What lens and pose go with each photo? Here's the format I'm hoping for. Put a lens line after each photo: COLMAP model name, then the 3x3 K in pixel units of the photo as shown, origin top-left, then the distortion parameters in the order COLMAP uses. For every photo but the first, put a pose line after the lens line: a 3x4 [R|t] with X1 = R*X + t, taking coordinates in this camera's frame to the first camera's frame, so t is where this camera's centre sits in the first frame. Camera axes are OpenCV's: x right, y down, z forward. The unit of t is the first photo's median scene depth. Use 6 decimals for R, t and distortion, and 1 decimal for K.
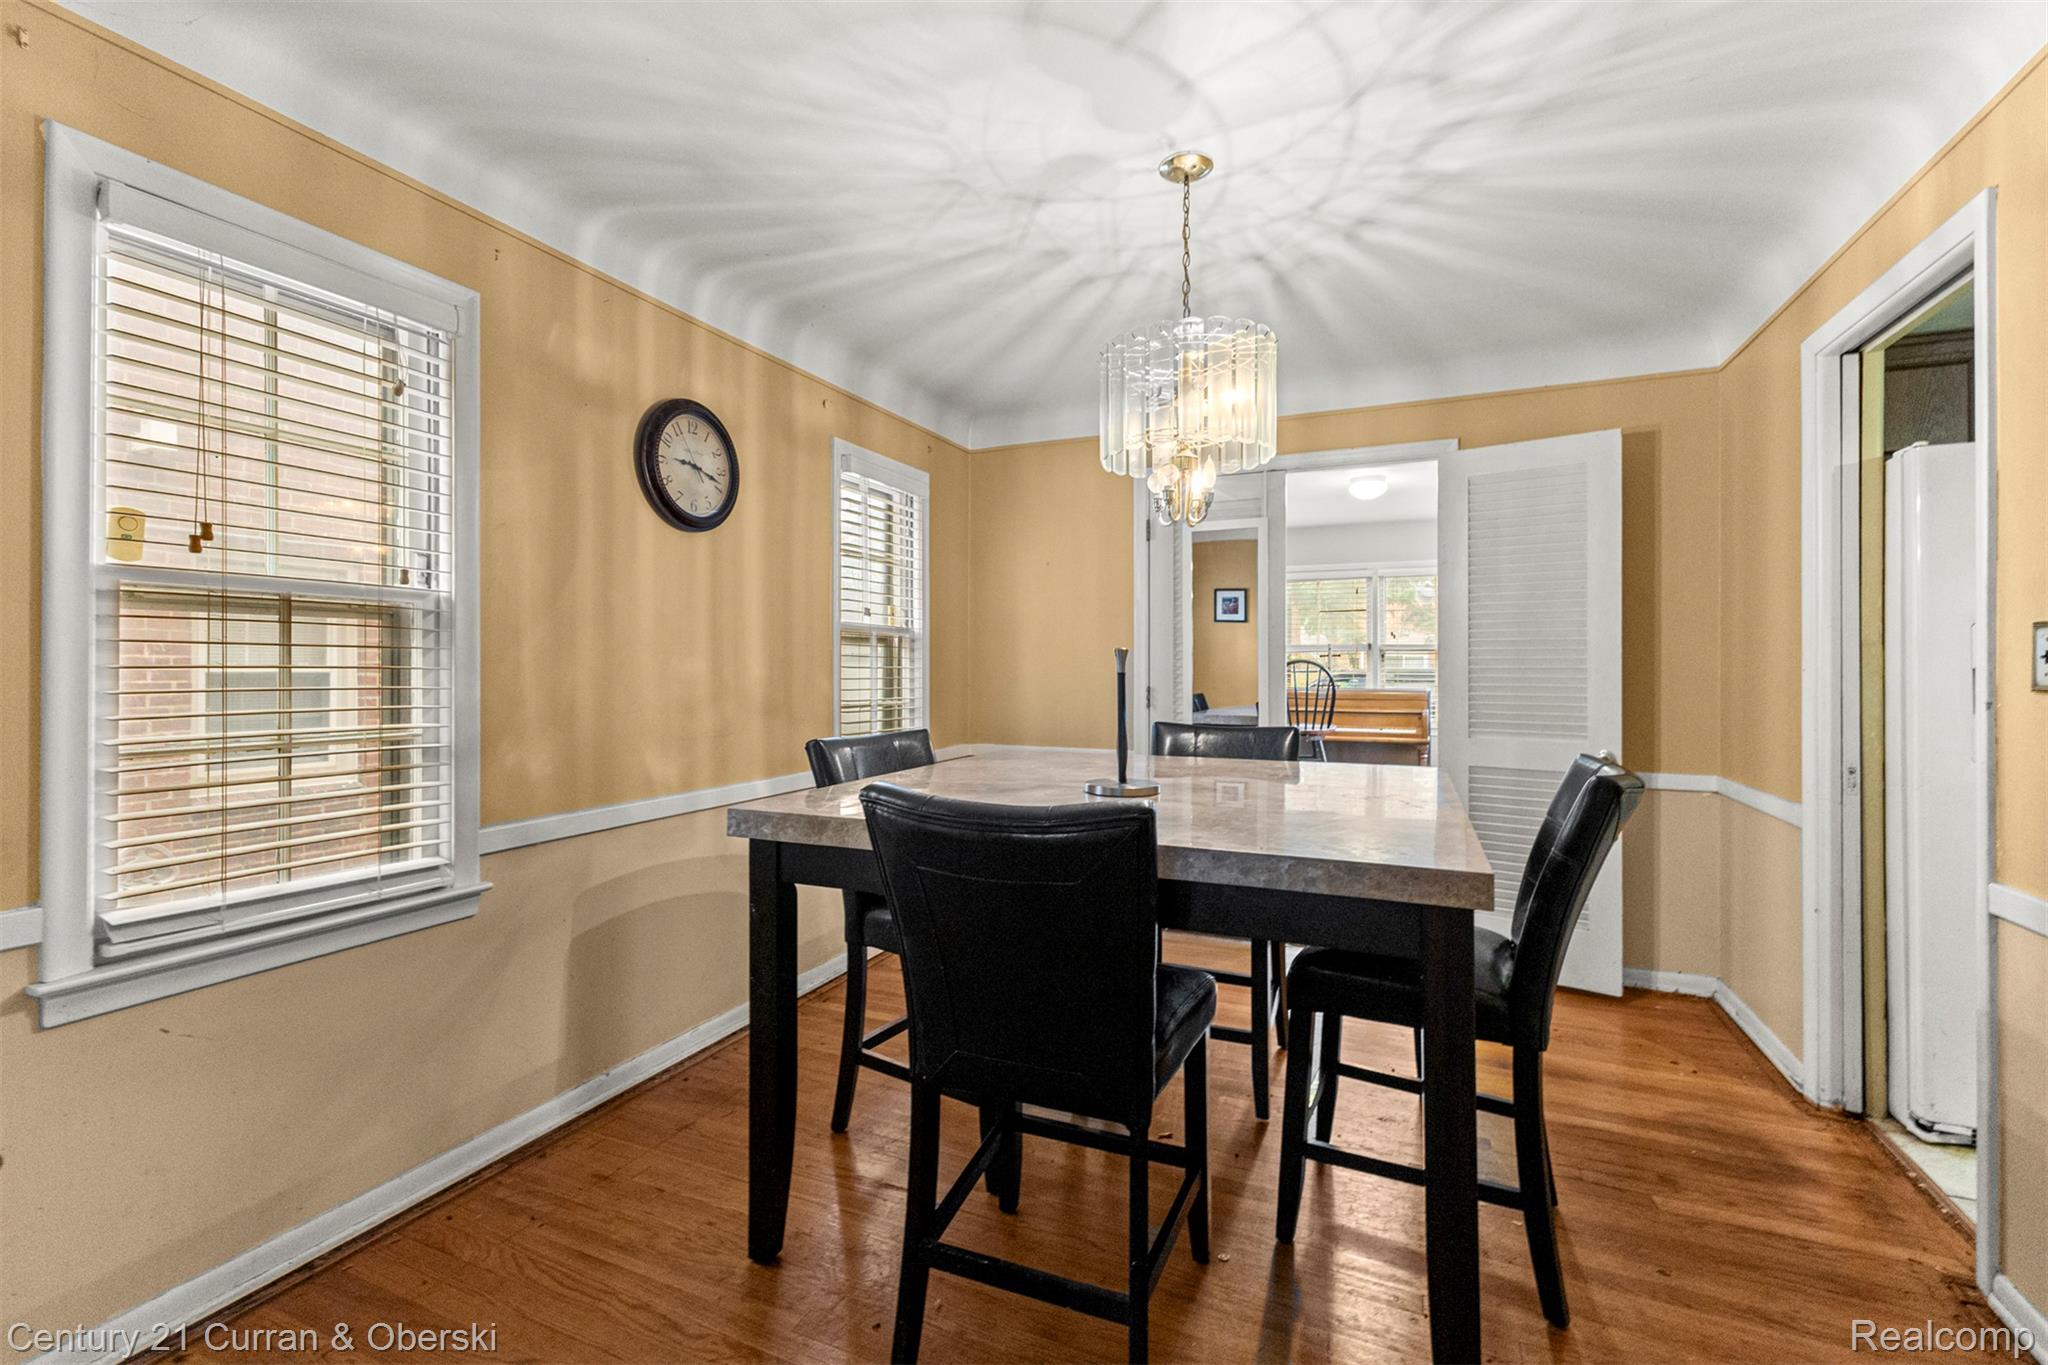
lens RADIAL K [[892.6, 0, 1028.5], [0, 892.6, 673.2], [0, 0, 1]] dist [0.003813, 0.000131]
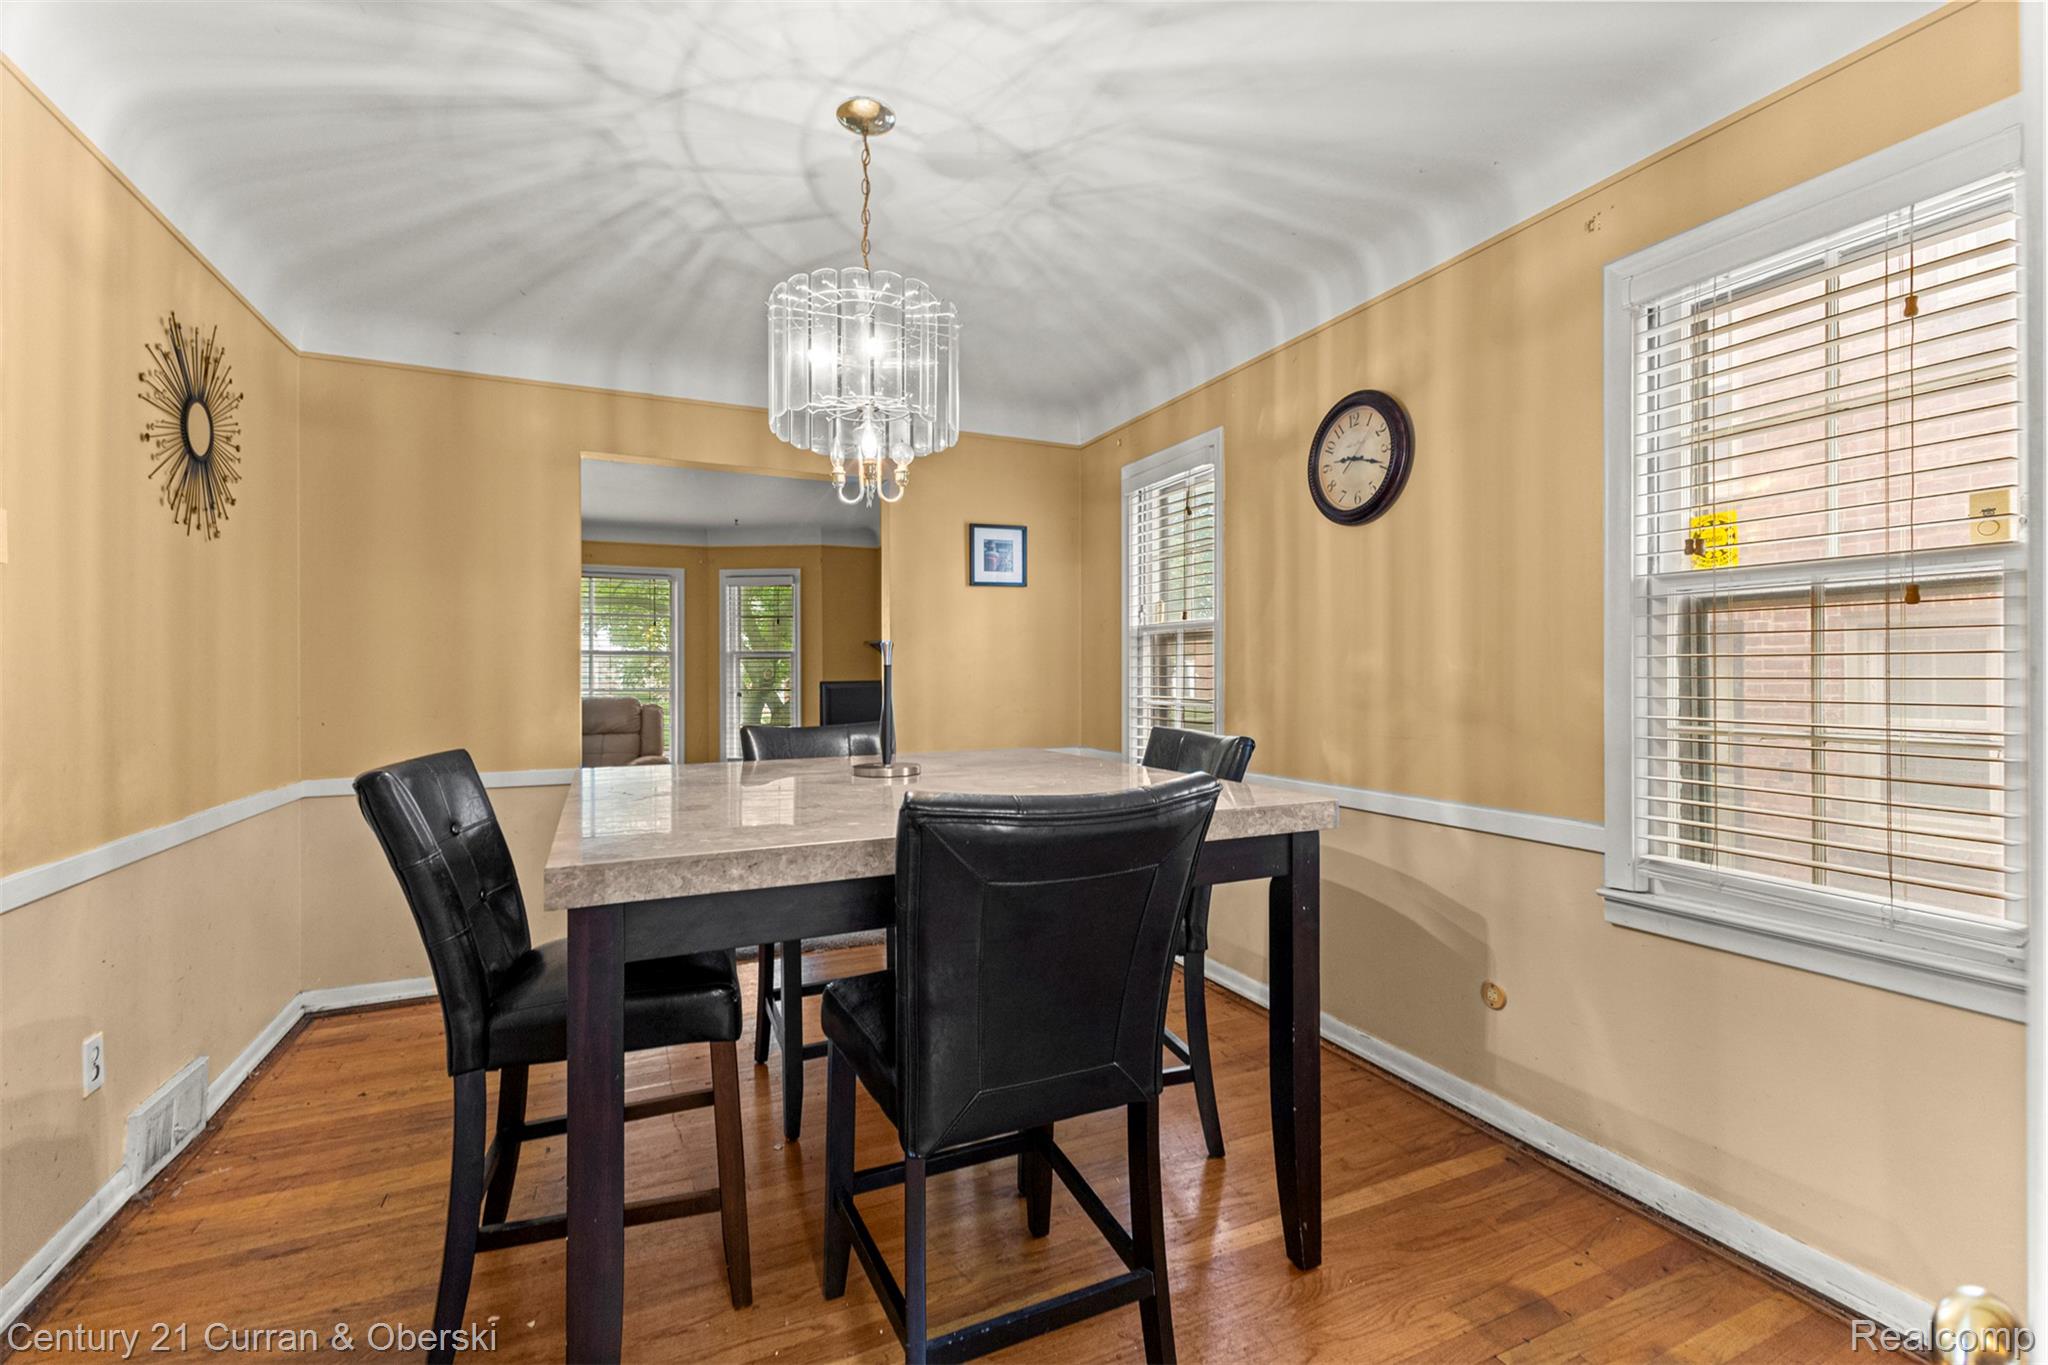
lens RADIAL K [[892.6, 0, 1026.7], [0, 892.6, 672.5], [0, 0, 1]] dist [0.003813, 0.000131]
pose [[-0.677829, 0.014493, -0.735077, 0.631394], [0.010730, 0.999894, 0.009819, -0.010748], [0.735141, -0.001232, -0.677913, 1.483131]]
